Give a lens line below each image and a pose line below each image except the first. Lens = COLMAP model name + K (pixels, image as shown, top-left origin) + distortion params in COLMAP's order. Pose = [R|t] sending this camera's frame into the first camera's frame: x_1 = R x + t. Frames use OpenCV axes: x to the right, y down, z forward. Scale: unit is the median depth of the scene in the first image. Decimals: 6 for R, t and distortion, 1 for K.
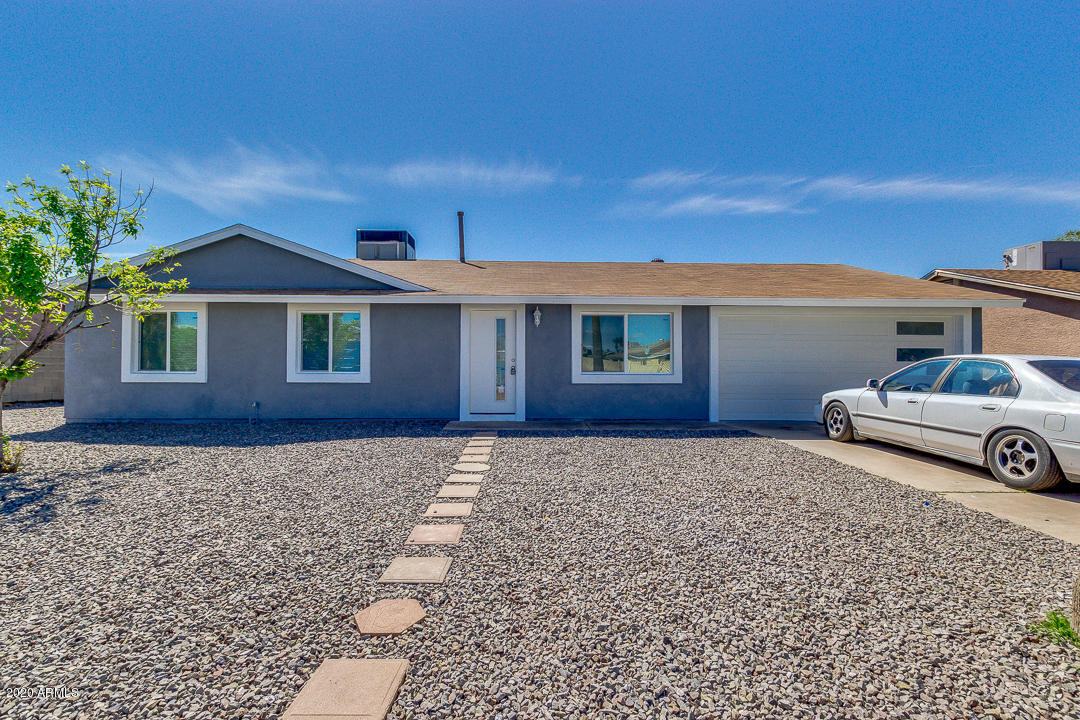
lens RADIAL K [[500.6, 0, 542.0], [0, 500.6, 354.4], [0, 0, 1]] dist [0.010524, -0.005395]
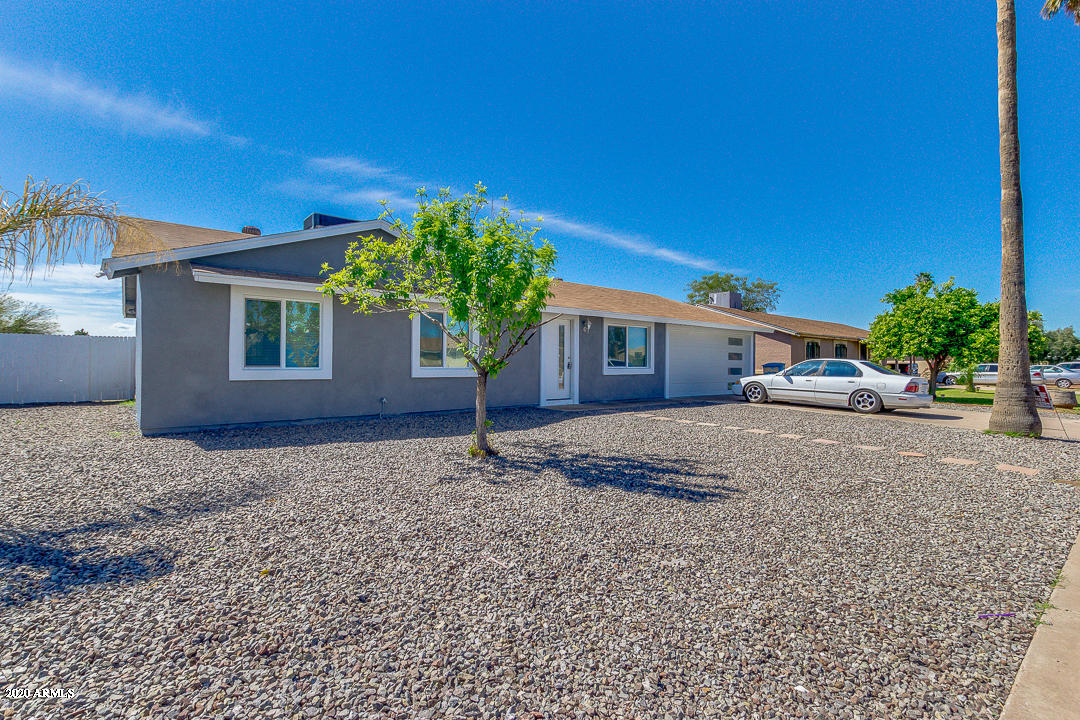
lens RADIAL K [[500.6, 0, 544.5], [0, 500.6, 363.1], [0, 0, 1]] dist [0.010524, -0.005395]
pose [[0.785333, 0.001860, 0.619071, -0.912685], [-0.019259, 0.999585, 0.021429, -0.001507], [-0.618774, -0.028751, 0.785043, 0.024069]]
